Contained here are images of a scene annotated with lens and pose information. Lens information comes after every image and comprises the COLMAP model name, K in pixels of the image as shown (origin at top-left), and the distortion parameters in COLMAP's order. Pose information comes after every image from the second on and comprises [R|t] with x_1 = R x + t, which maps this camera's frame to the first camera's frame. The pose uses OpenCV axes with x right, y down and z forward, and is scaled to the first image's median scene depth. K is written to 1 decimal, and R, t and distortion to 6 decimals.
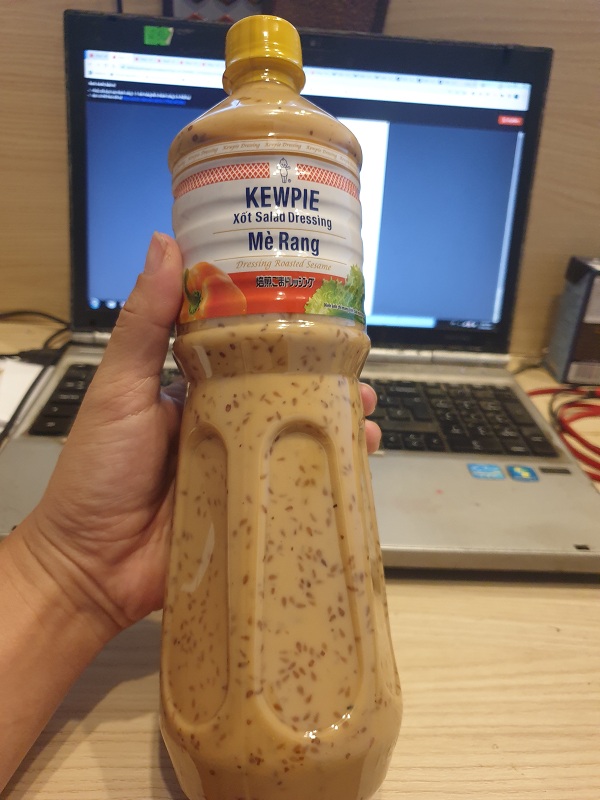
lens RADIAL K [[620.4, 0, 300.0], [0, 620.4, 400.0], [0, 0, 1]] dist [0.087584, -0.162689]
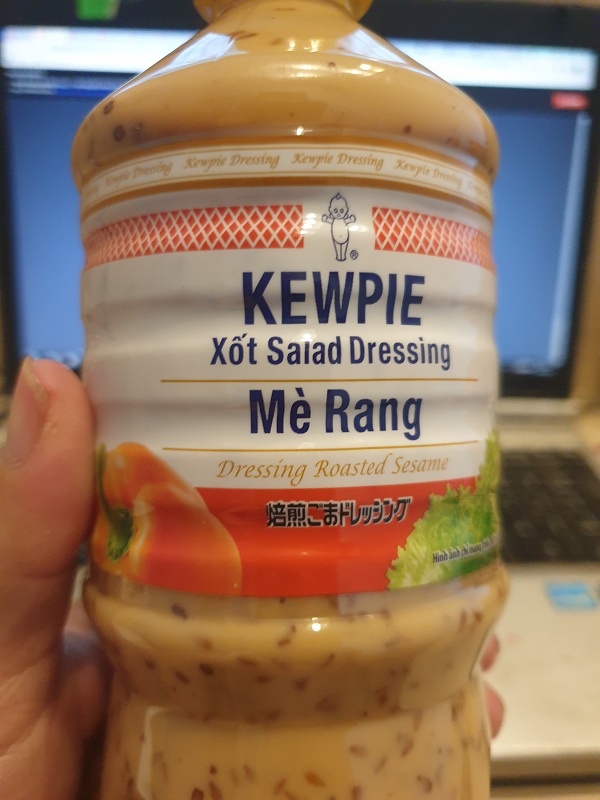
lens RADIAL K [[620.4, 0, 300.0], [0, 620.4, 400.0], [0, 0, 1]] dist [0.087584, -0.162689]
pose [[0.999918, 0.012557, 0.002570, -0.050663], [-0.012730, 0.996297, 0.085029, -0.293575], [-0.001493, -0.085055, 0.996375, 0.604509]]
